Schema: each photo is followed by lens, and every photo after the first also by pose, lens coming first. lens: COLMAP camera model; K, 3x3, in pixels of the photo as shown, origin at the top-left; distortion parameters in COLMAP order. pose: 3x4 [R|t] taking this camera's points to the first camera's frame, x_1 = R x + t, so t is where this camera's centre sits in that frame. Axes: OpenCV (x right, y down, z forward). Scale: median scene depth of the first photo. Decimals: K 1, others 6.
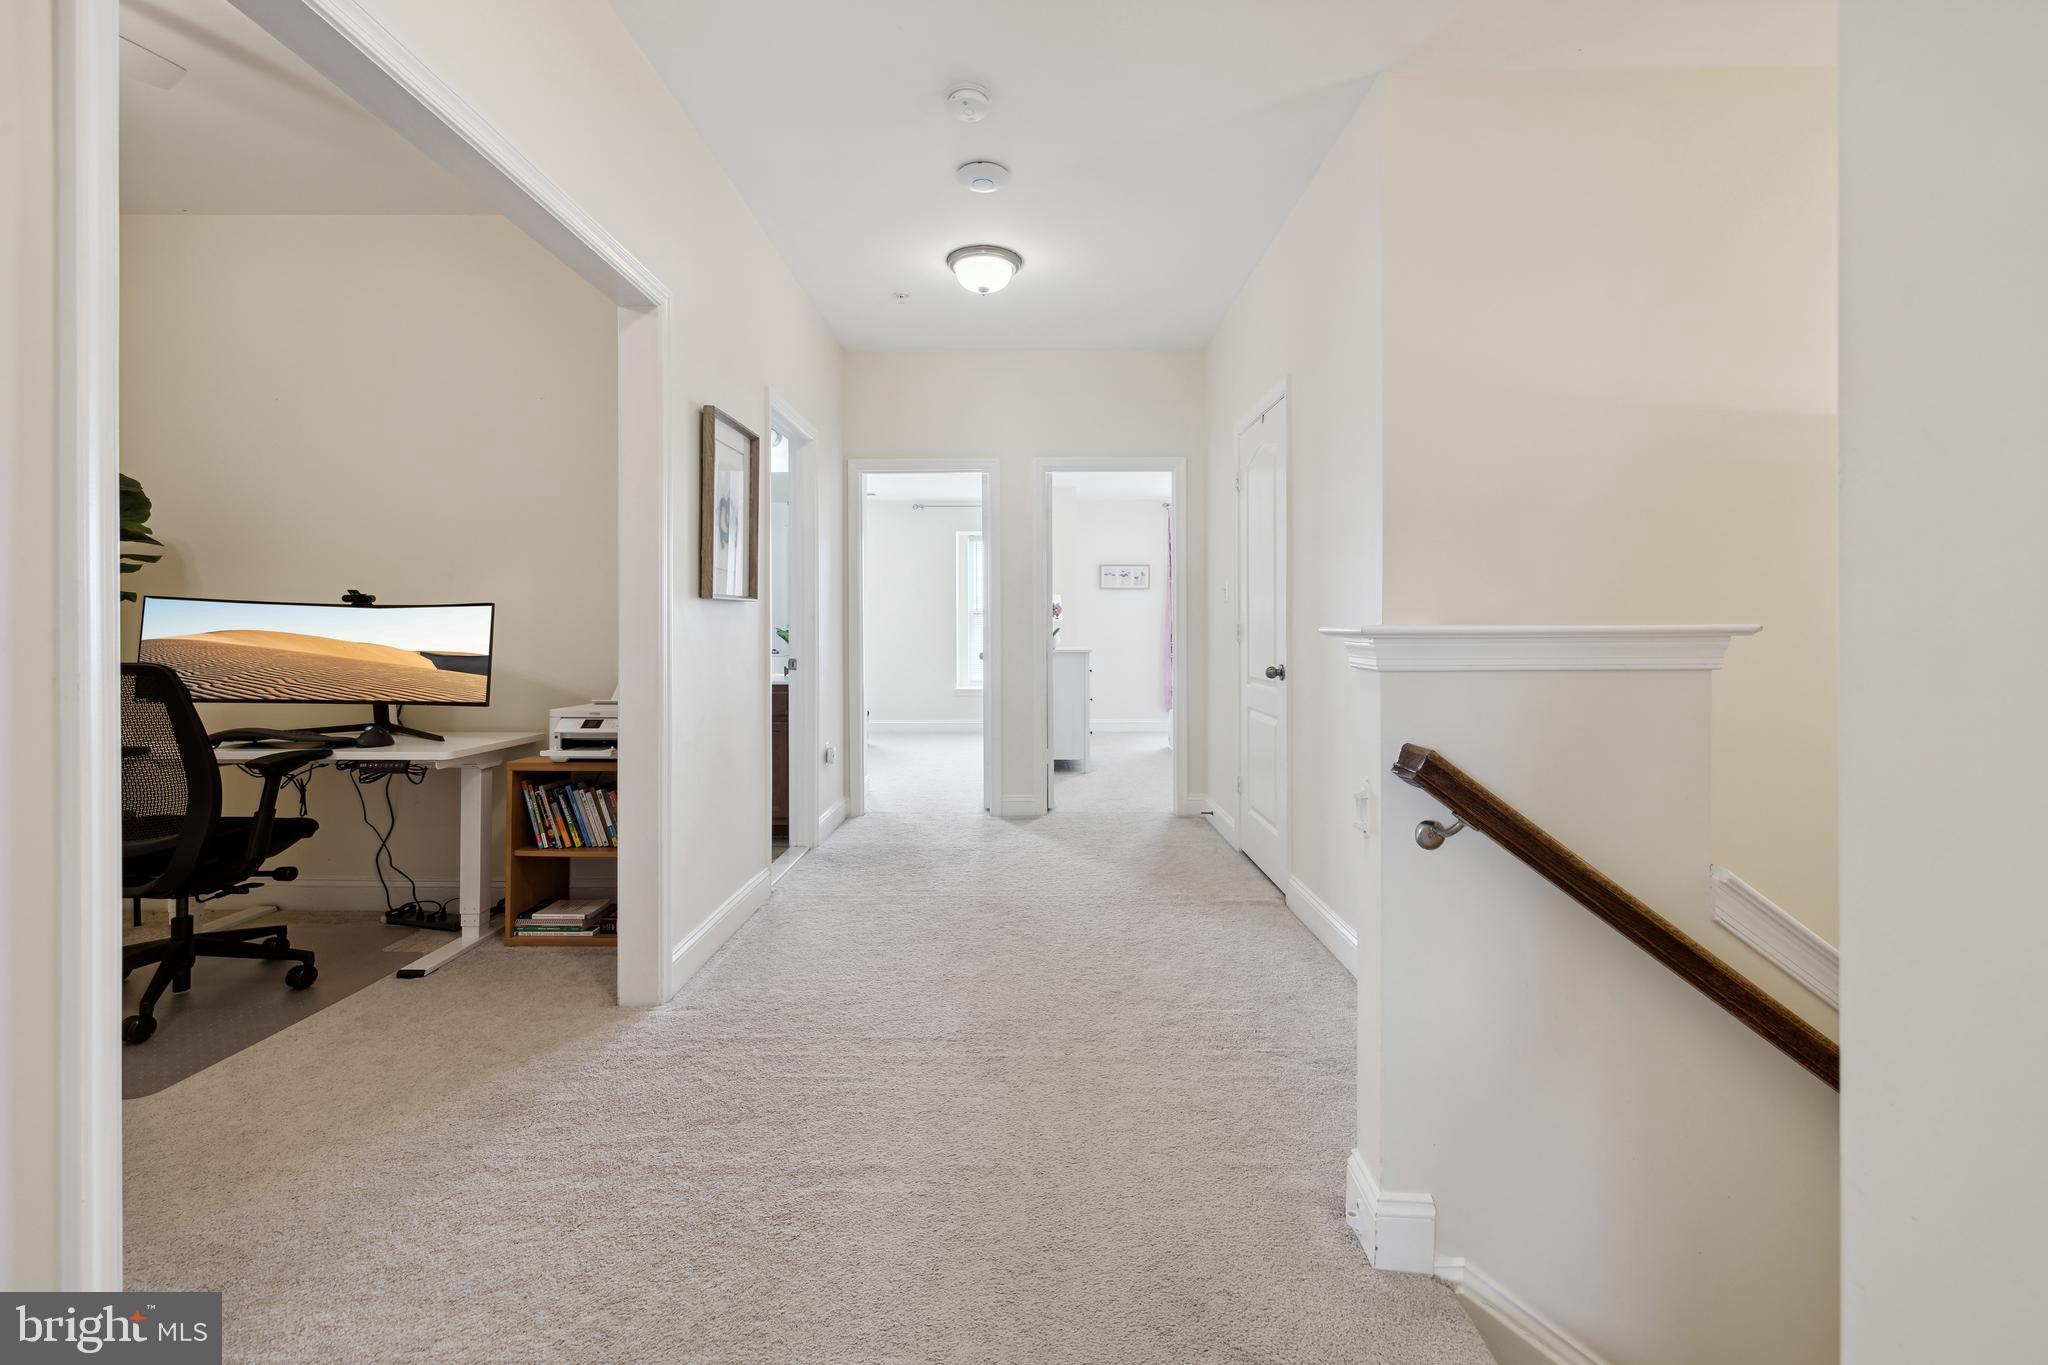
lens RADIAL K [[886.2, 0, 1021.0], [0, 886.2, 622.8], [0, 0, 1]] dist [0.001688, 0.000153]
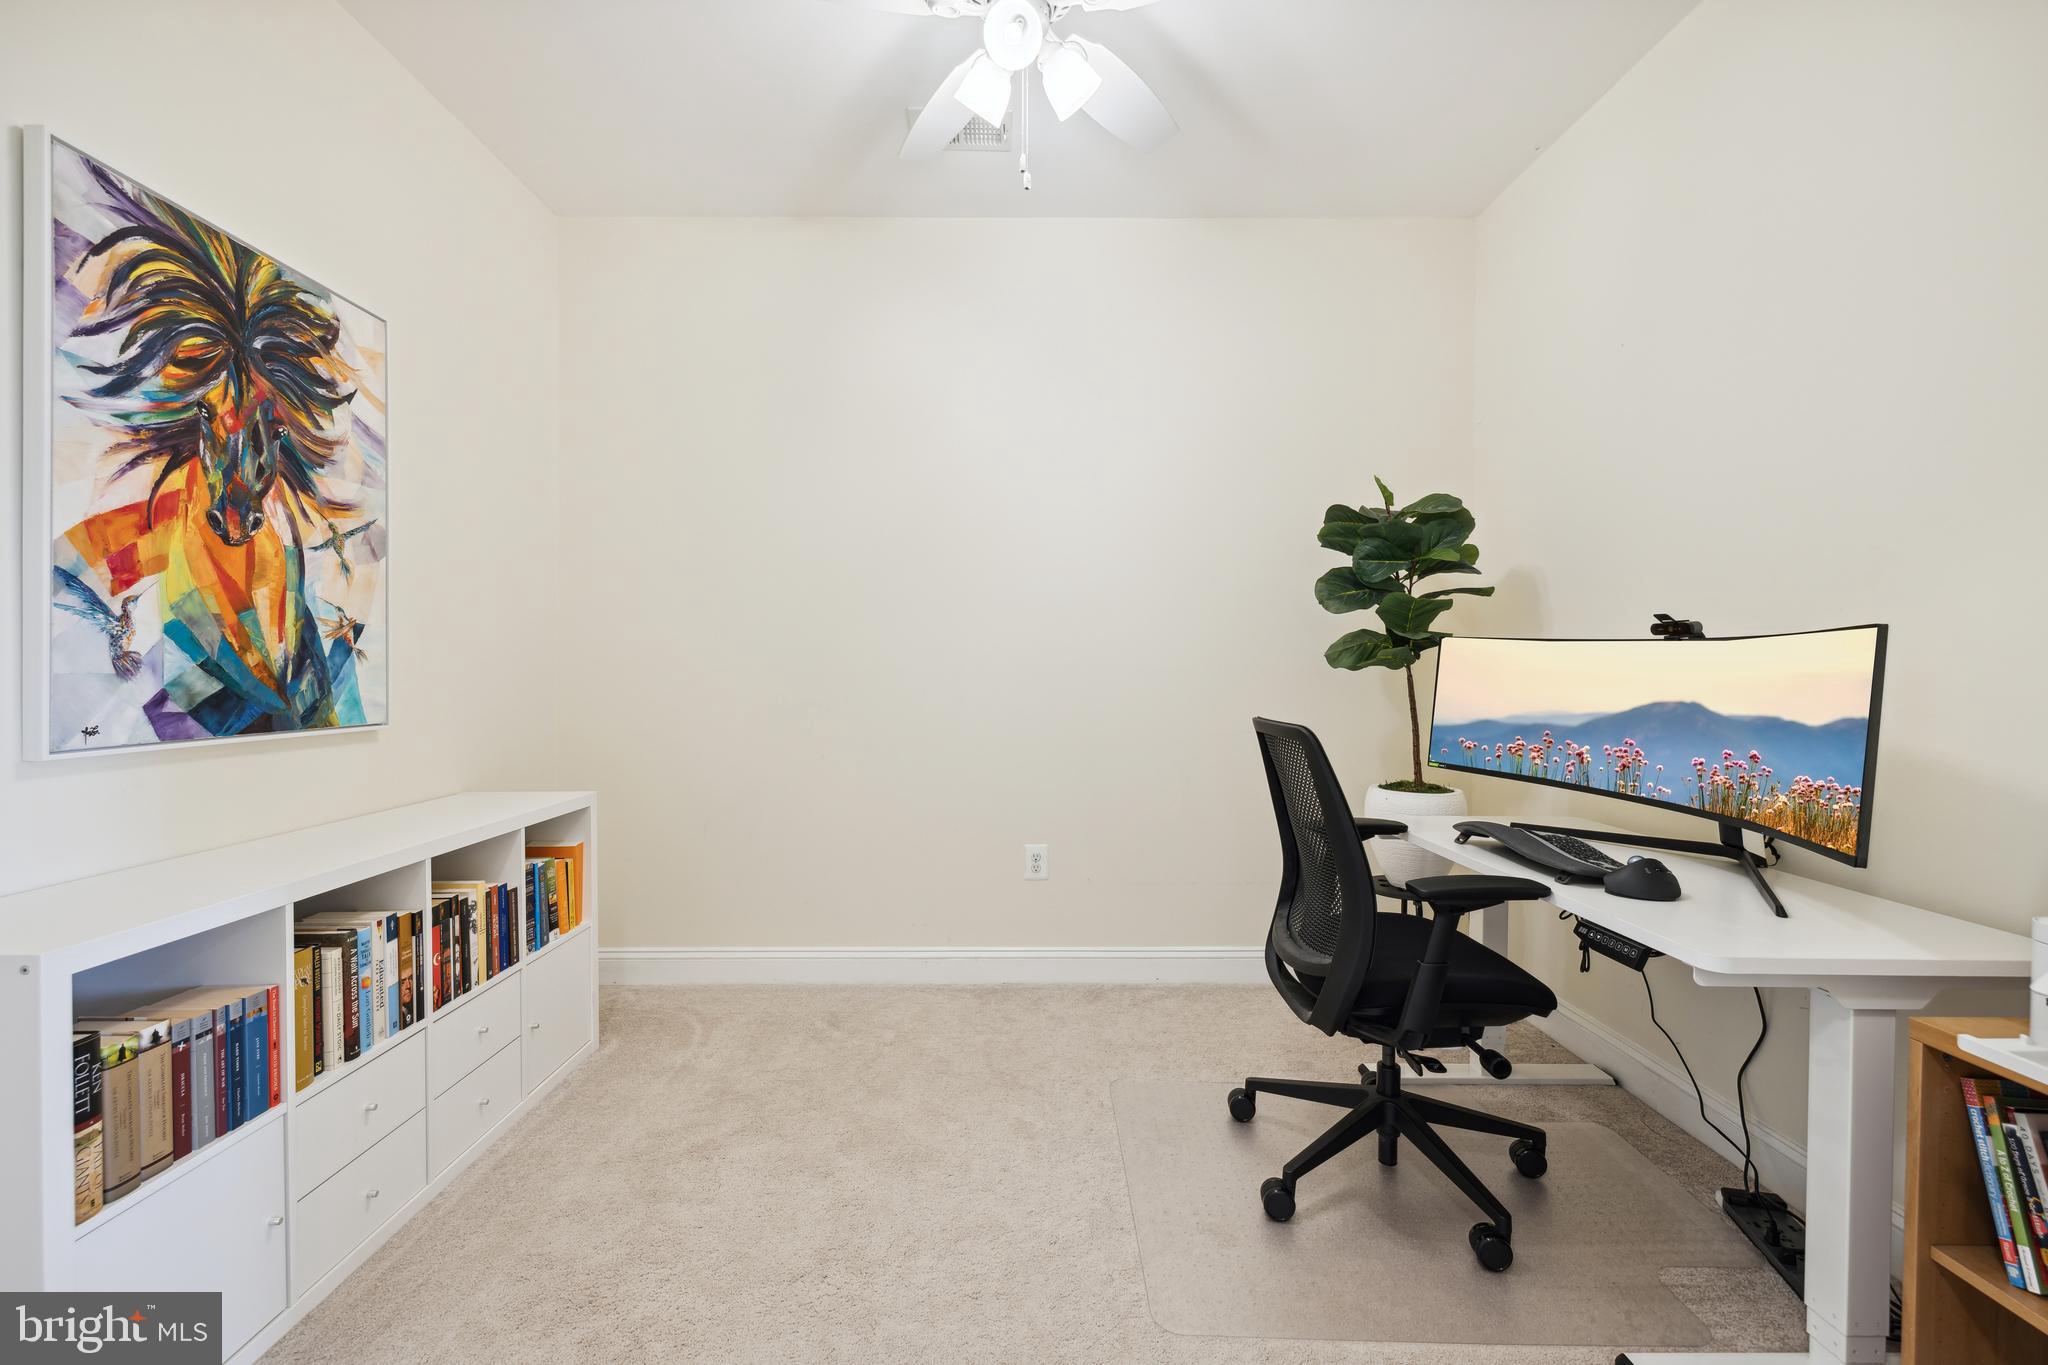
lens RADIAL K [[872.5, 0, 1025.4], [0, 872.5, 656.9], [0, 0, 1]] dist [-0.003080, -0.001061]
pose [[0.030394, -0.004160, -0.999529, -0.192633], [0.000697, 0.999991, -0.004141, -0.006397], [0.999538, -0.000570, 0.030397, 0.576702]]
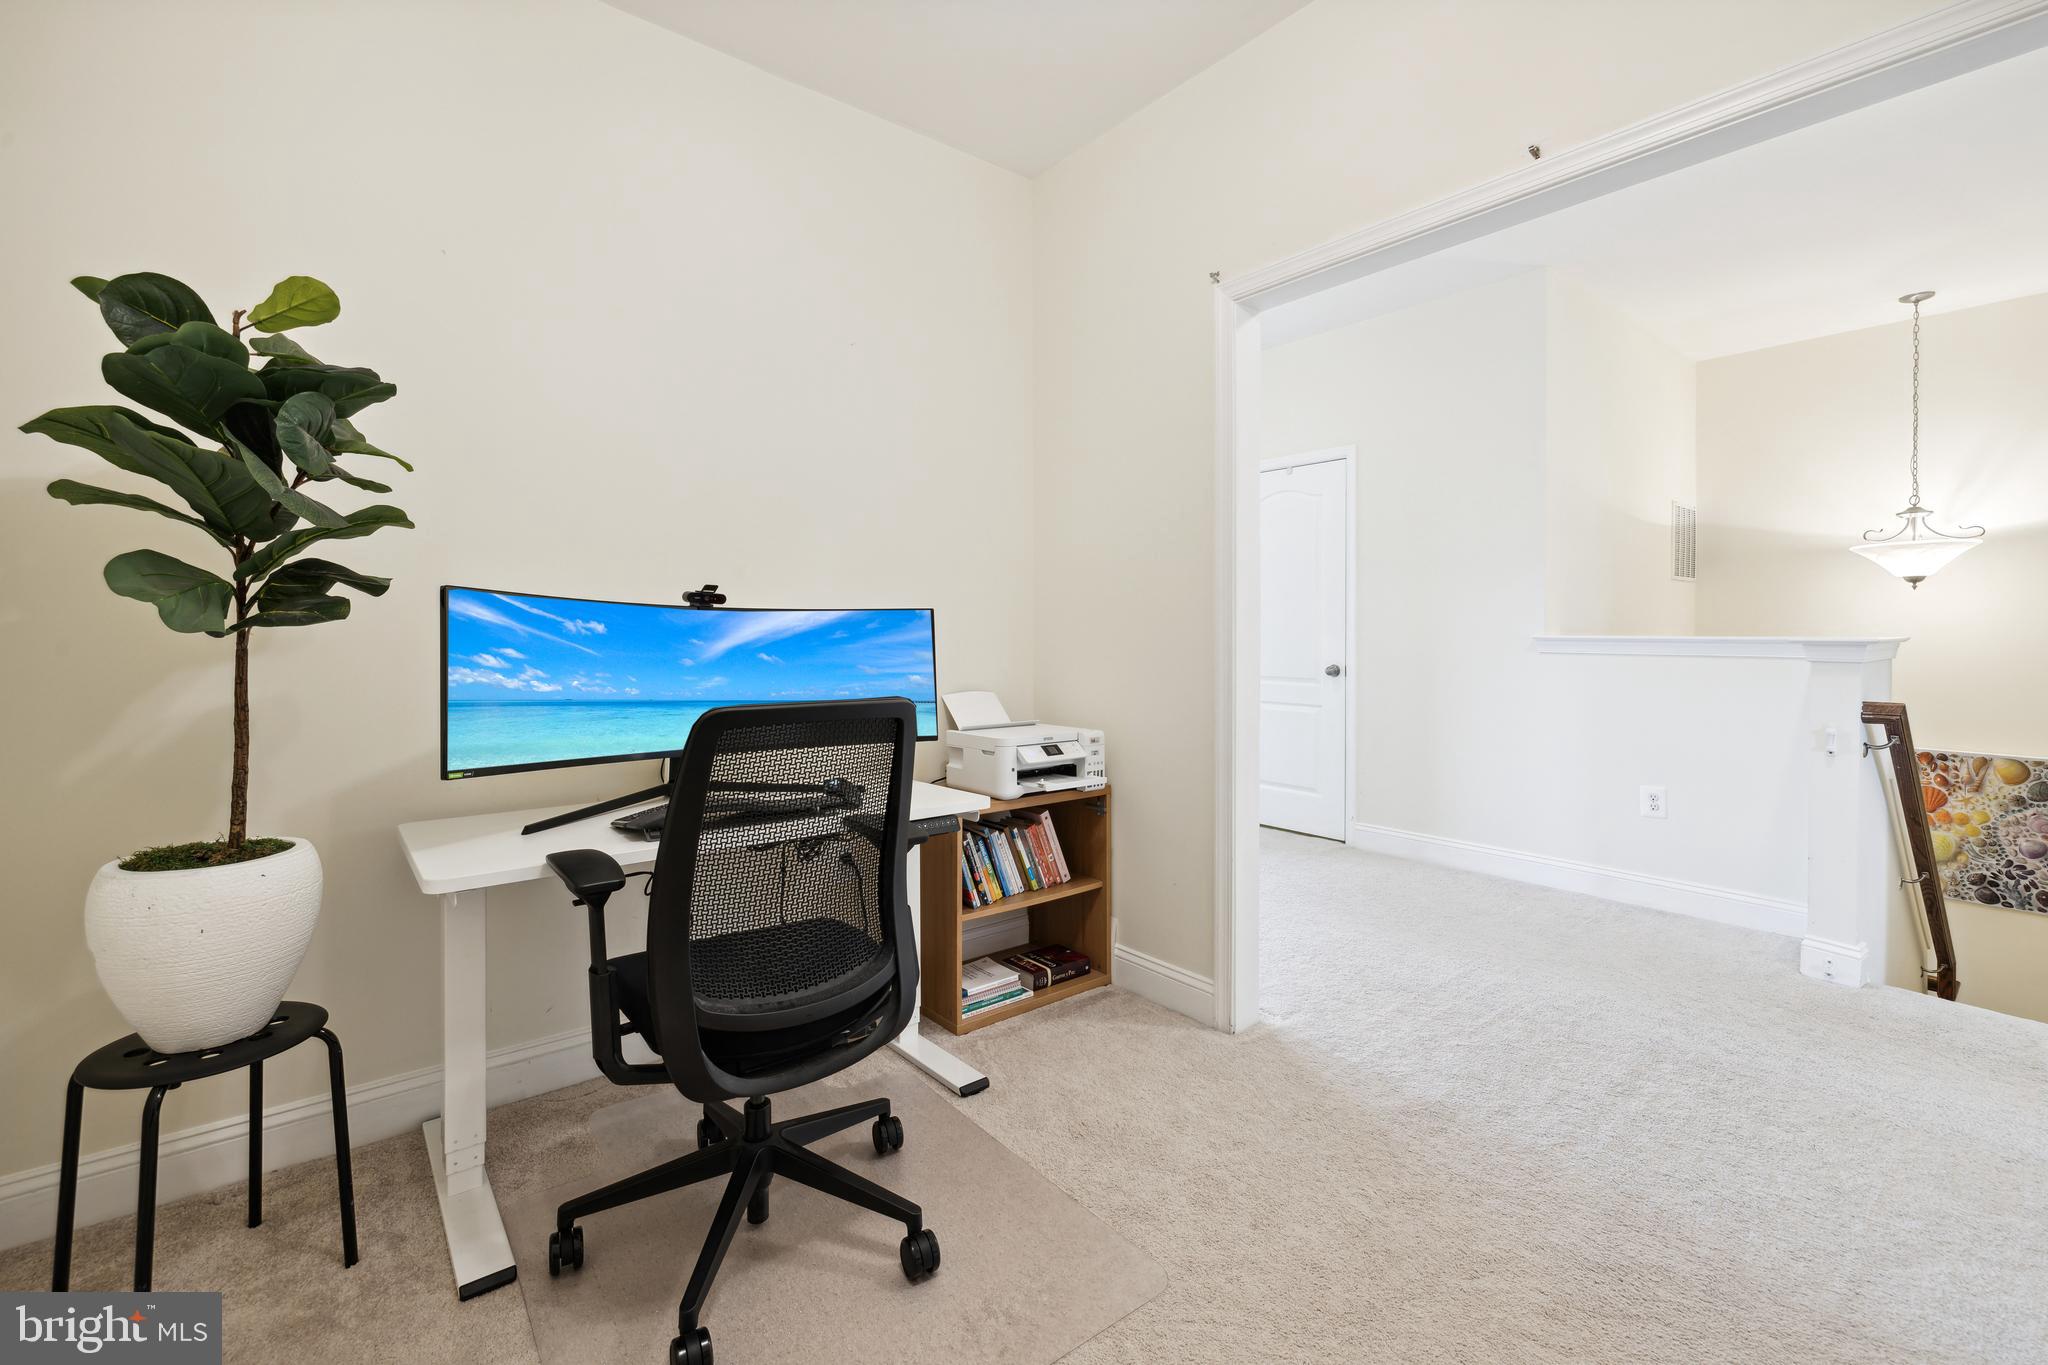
lens RADIAL K [[886.2, 0, 1021.0], [0, 886.2, 622.8], [0, 0, 1]] dist [0.001688, 0.000153]
pose [[0.766059, 0.007676, 0.642725, -1.036957], [-0.005397, 0.999970, -0.005509, -0.006404], [-0.642748, 0.000752, 0.766078, 0.339798]]
